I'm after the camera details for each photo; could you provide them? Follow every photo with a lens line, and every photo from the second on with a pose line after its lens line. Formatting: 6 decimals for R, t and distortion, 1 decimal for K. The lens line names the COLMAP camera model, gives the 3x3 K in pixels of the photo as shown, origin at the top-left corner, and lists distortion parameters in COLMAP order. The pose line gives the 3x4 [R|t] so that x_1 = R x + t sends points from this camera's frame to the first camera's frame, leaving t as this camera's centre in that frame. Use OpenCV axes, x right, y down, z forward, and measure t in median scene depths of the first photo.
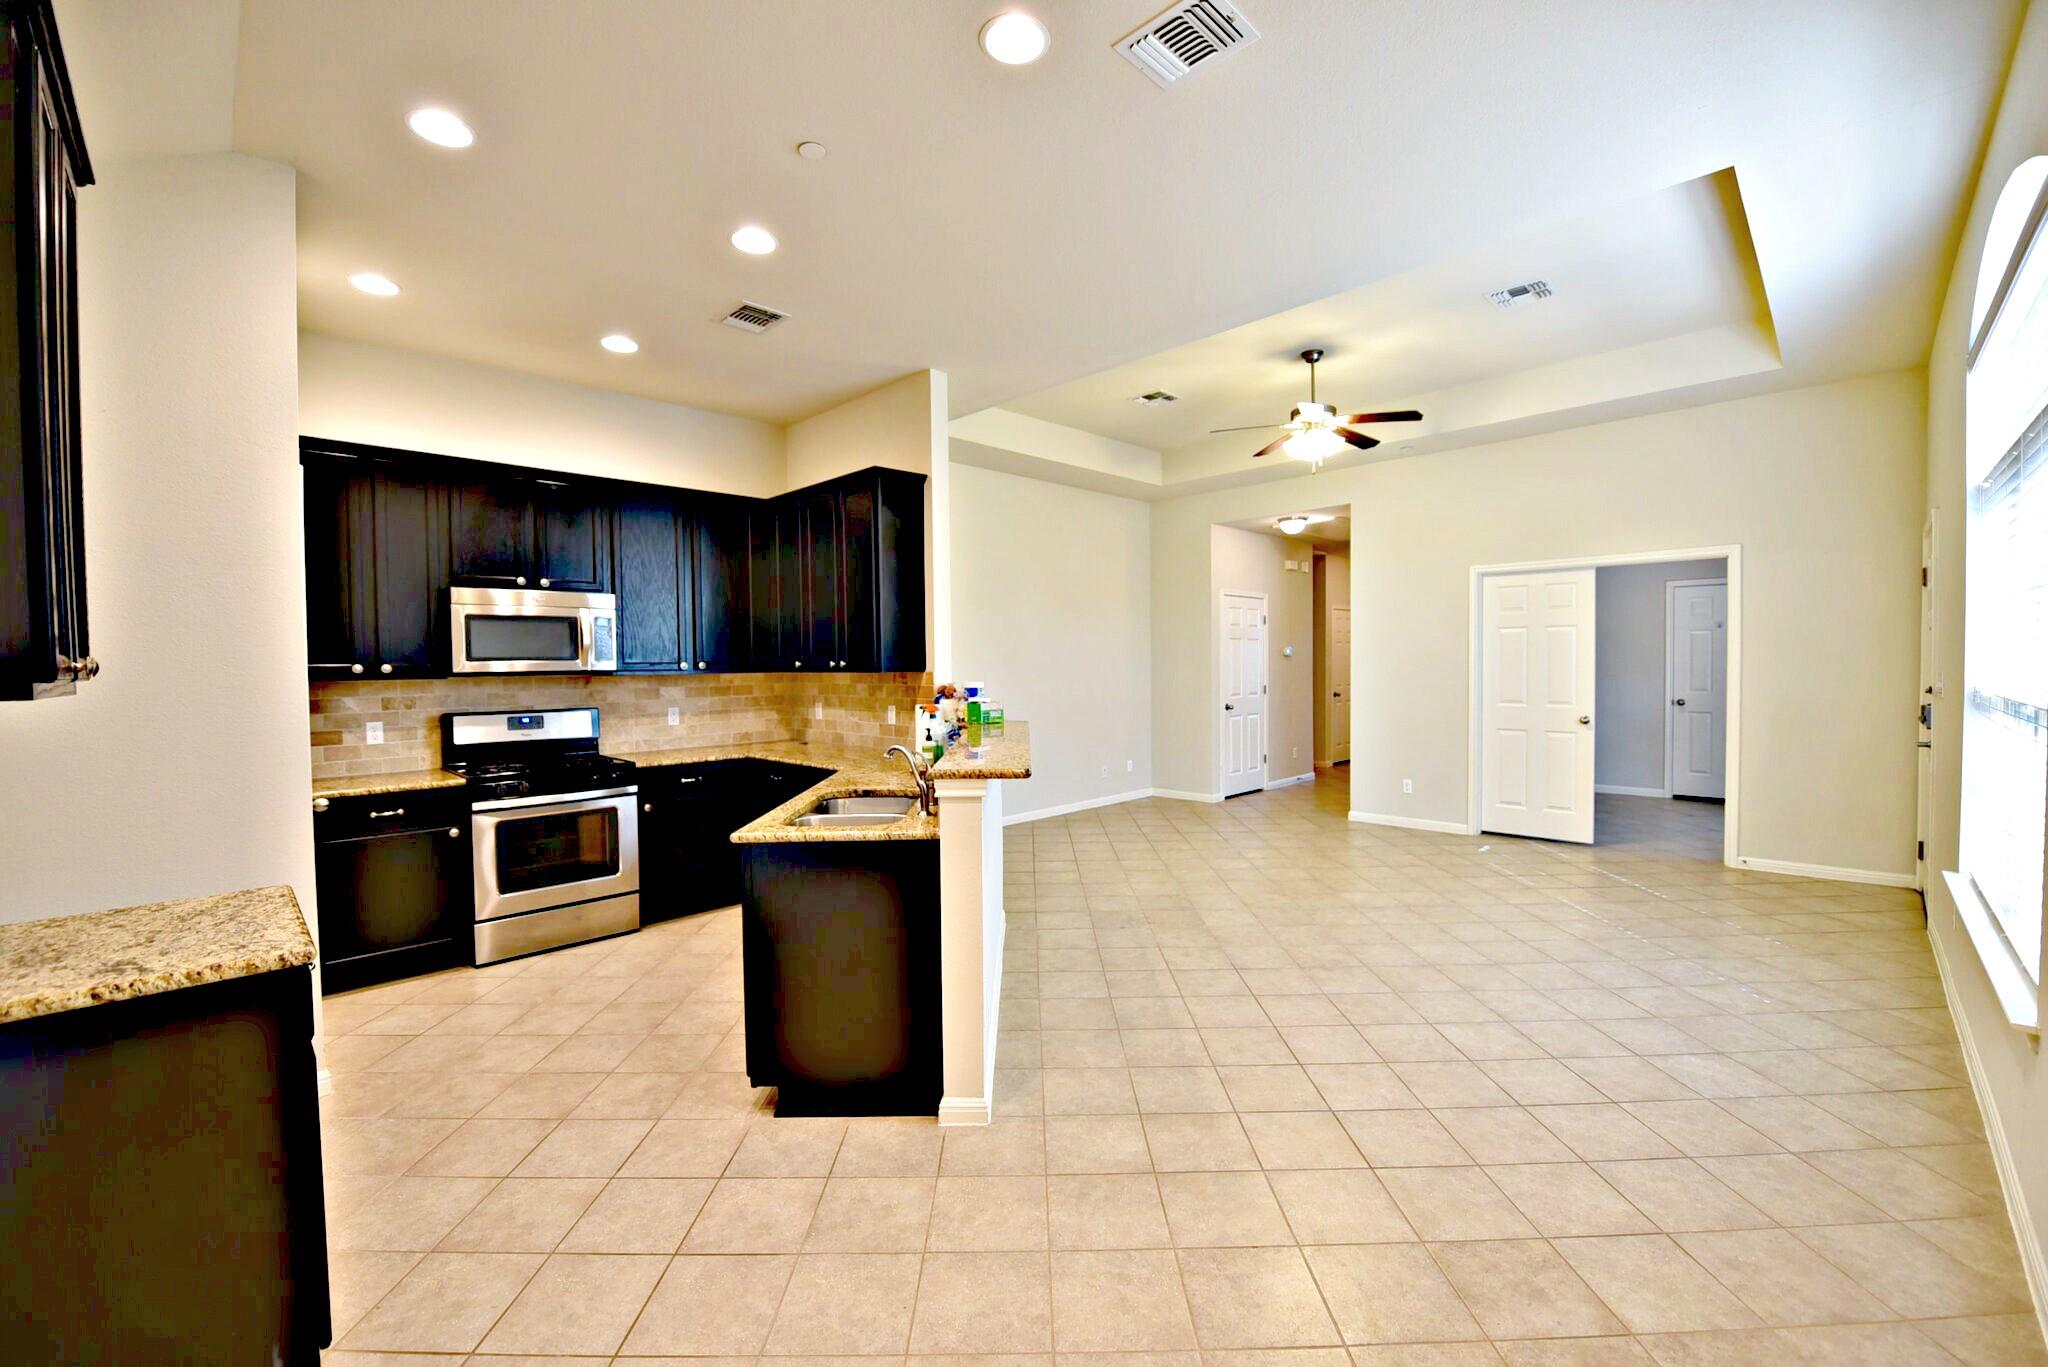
lens RADIAL K [[825.1, 0, 1031.0], [0, 825.1, 681.2], [0, 0, 1]] dist [-0.014542, -0.004365]
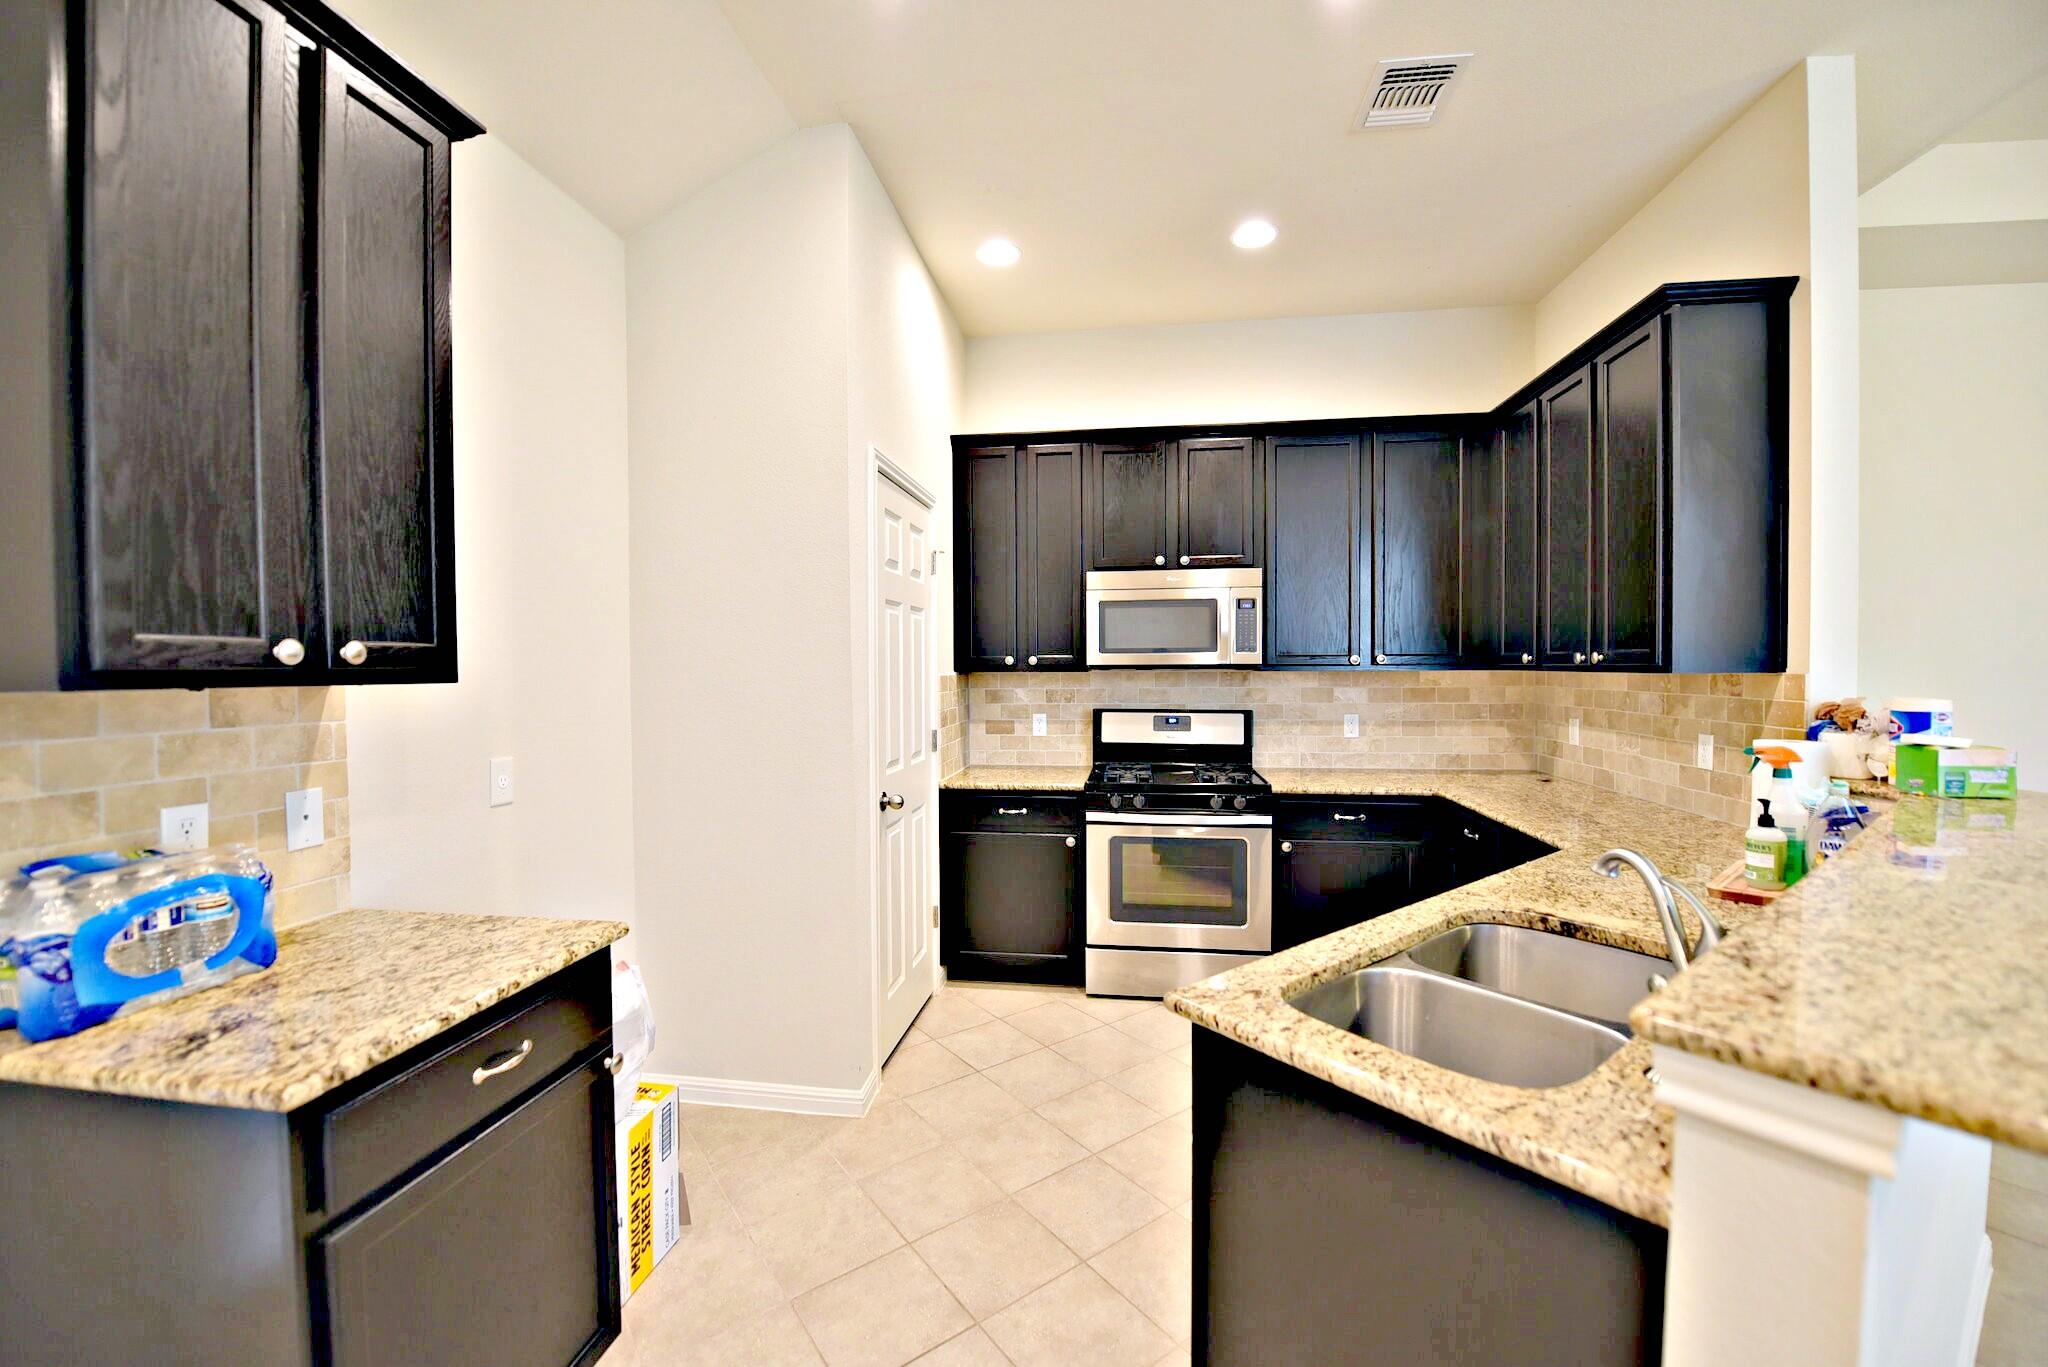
lens RADIAL K [[812.6, 0, 1030.6], [0, 812.6, 681.4], [0, 0, 1]] dist [-0.012342, -0.004324]
pose [[0.597835, 0.026342, -0.801186, -0.013461], [-0.020989, 0.999632, 0.017205, -0.006130], [0.801344, 0.006531, 0.598168, 0.374273]]
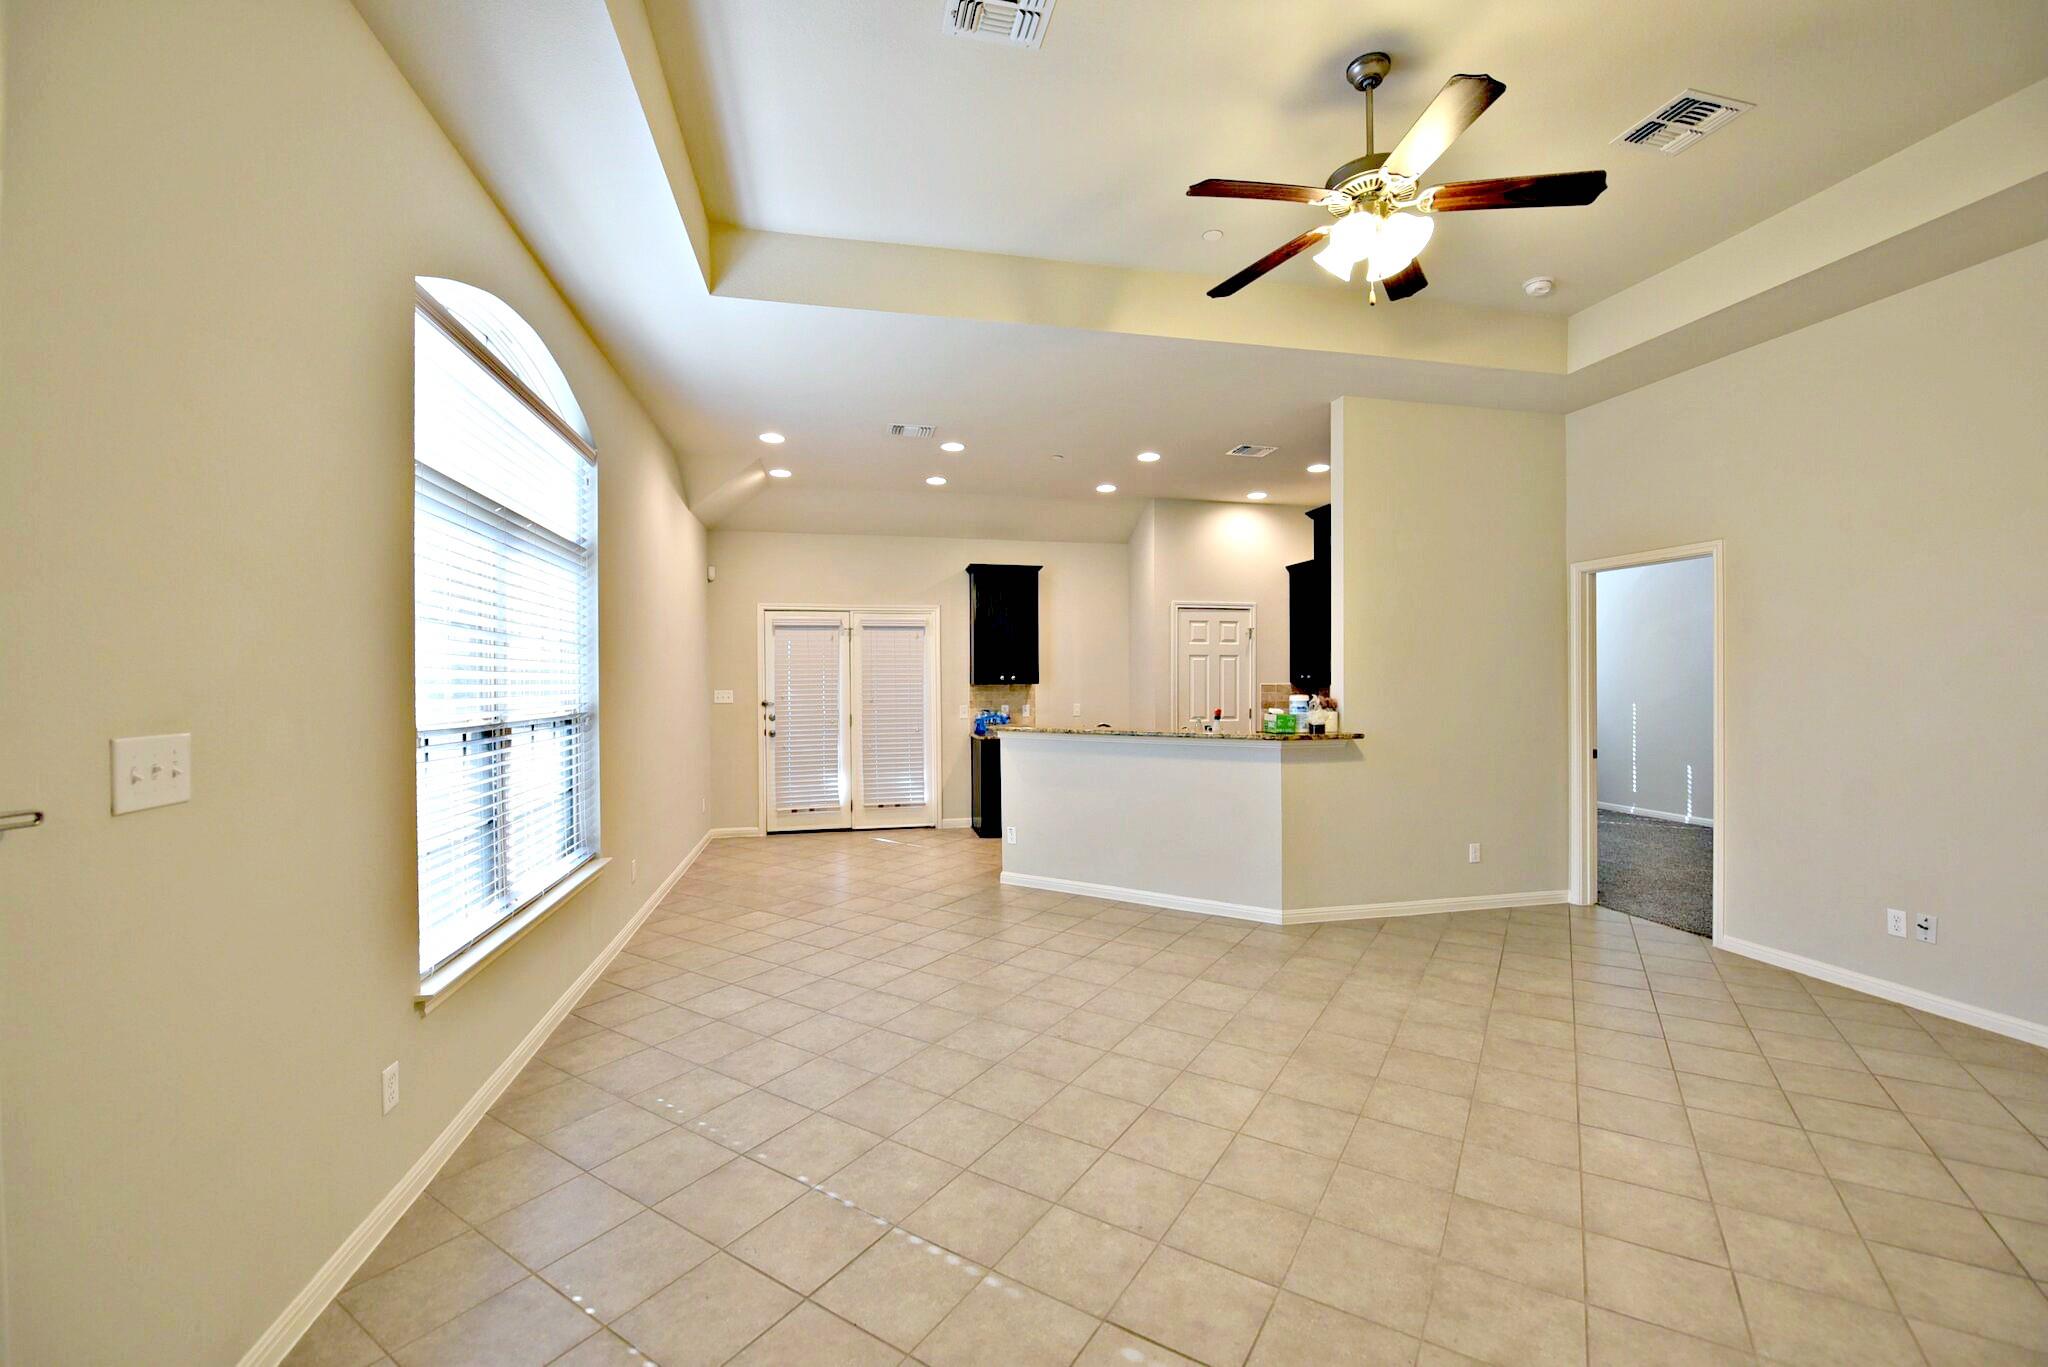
lens RADIAL K [[836.0, 0, 1029.9], [0, 836.0, 680.7], [0, 0, 1]] dist [-0.011883, -0.004401]
pose [[-0.538224, 0.015857, -0.842653, 1.074751], [-0.007140, 0.999701, 0.023373, -0.042606], [0.842771, 0.018596, -0.537950, 1.342630]]
